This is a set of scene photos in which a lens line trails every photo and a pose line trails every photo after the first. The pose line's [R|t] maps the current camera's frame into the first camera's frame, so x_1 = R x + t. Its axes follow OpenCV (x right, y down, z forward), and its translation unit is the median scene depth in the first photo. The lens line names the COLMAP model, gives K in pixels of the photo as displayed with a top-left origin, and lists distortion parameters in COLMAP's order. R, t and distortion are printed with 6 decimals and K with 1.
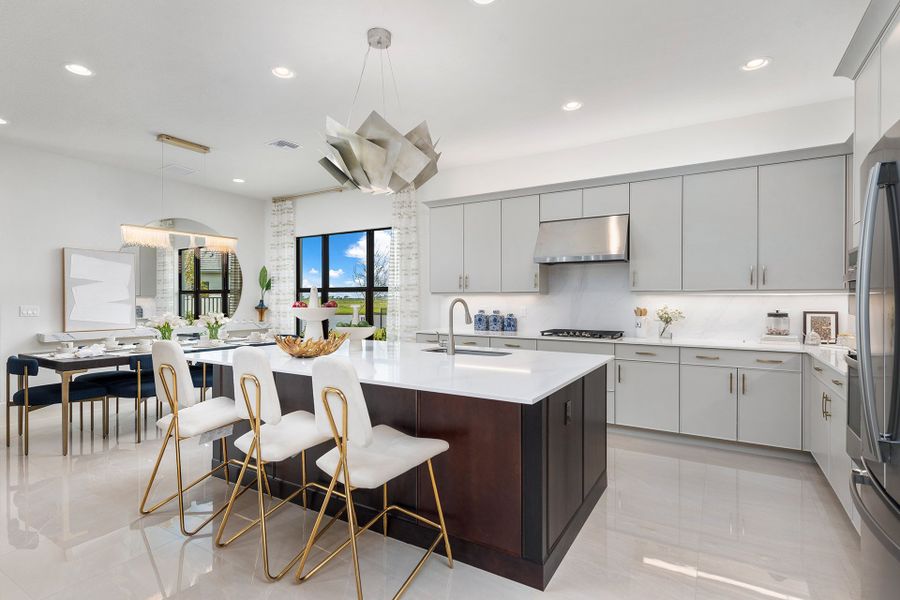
lens RADIAL K [[430.2, 0, 455.2], [0, 430.2, 299.9], [0, 0, 1]] dist [-0.001925, -0.000100]
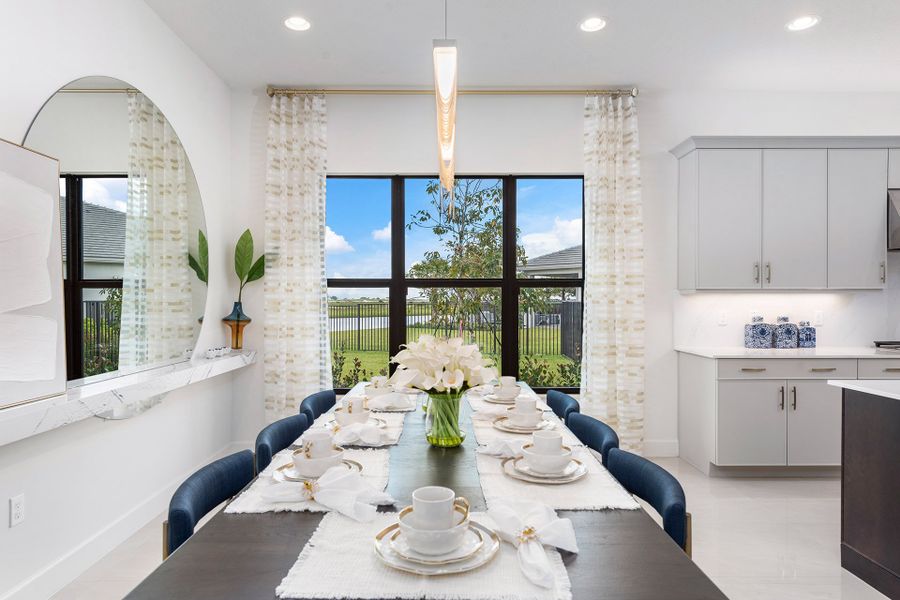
lens RADIAL K [[587.0, 0, 430.7], [0, 587.0, 302.4], [0, 0, 1]] dist [0.043084, -0.002506]
pose [[0.861167, -0.003174, 0.508312, -0.607318], [0.003217, 0.999995, 0.000794, -0.000082], [-0.508311, 0.000951, 0.861173, 0.357143]]
